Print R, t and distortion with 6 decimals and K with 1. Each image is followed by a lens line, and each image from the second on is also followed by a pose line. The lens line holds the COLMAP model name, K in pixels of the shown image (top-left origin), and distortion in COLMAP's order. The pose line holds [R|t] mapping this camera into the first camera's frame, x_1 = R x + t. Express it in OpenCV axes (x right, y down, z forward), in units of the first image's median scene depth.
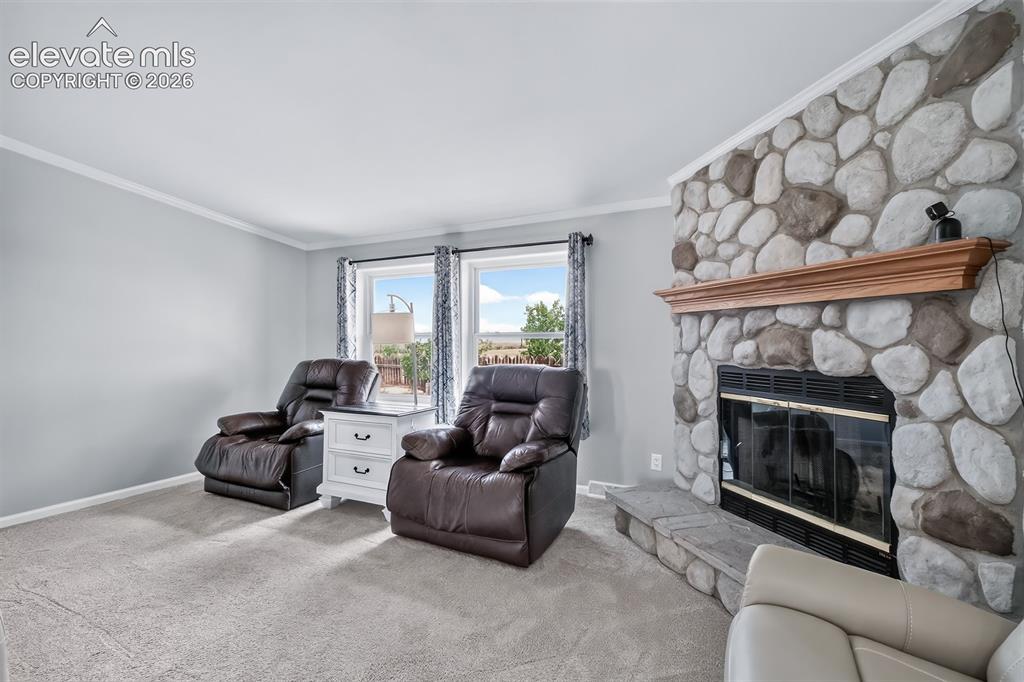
lens RADIAL K [[471.1, 0, 507.6], [0, 471.1, 344.3], [0, 0, 1]] dist [0.005869, -0.001522]
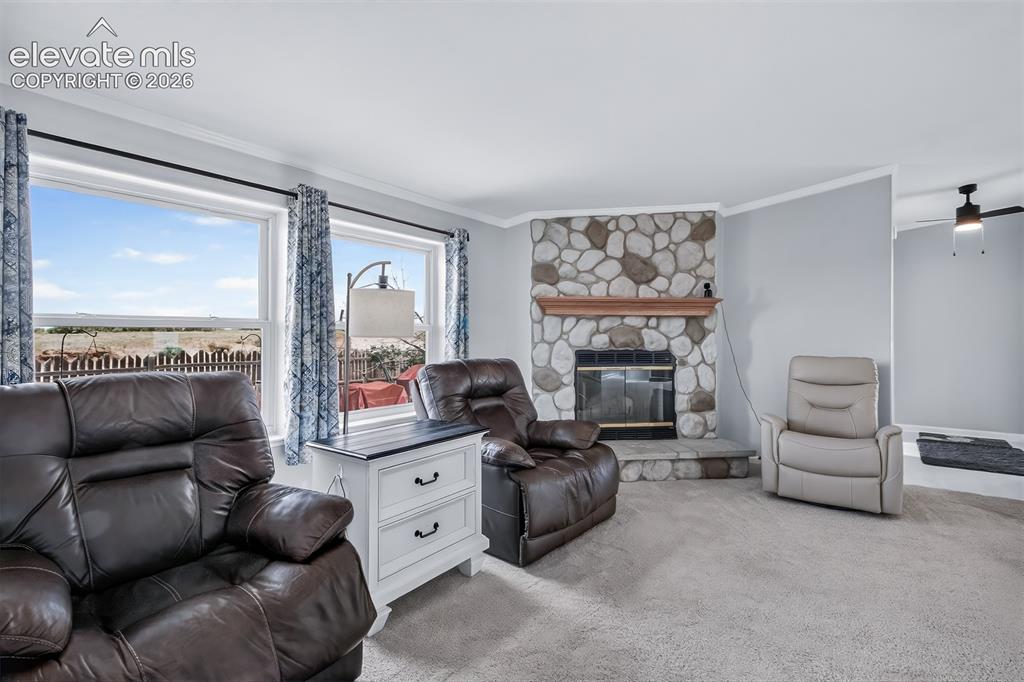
lens RADIAL K [[471.1, 0, 510.2], [0, 471.1, 338.1], [0, 0, 1]] dist [0.005869, -0.001522]
pose [[0.193770, -0.001473, 0.981046, -1.475051], [0.004812, 0.999988, 0.000551, 0.004249], [-0.981035, 0.004614, 0.193775, 1.212235]]
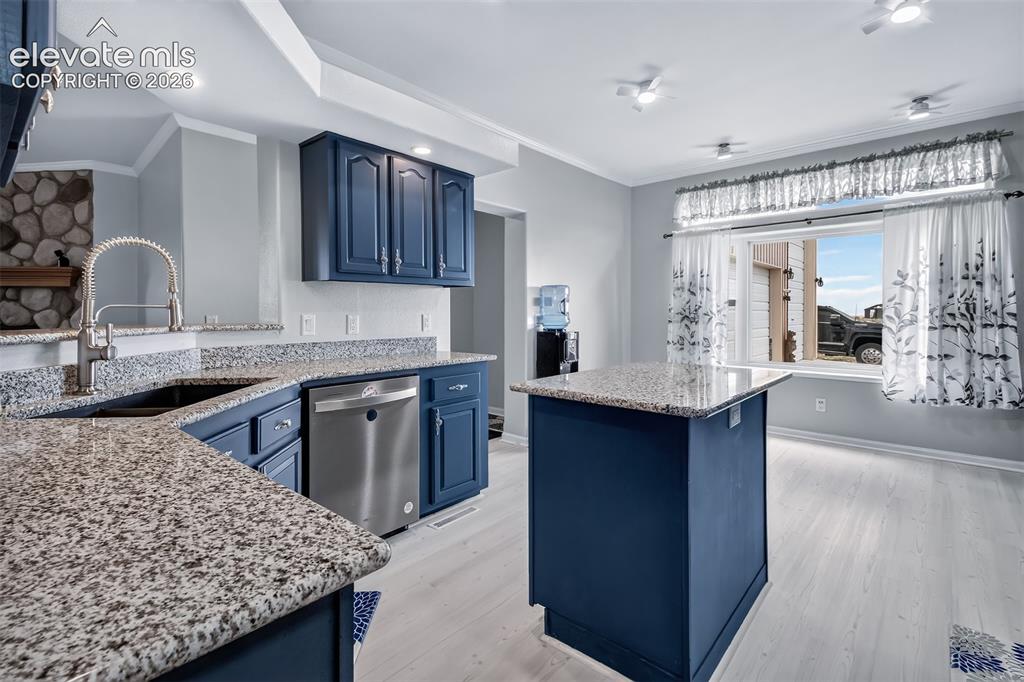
lens RADIAL K [[471.1, 0, 510.2], [0, 471.1, 322.6], [0, 0, 1]] dist [0.005869, -0.001522]
pose [[0.233387, -0.015619, 0.972258, -0.685365], [-0.001715, 0.999863, 0.016474, 0.020116], [-0.972382, -0.005512, 0.233328, -1.371461]]
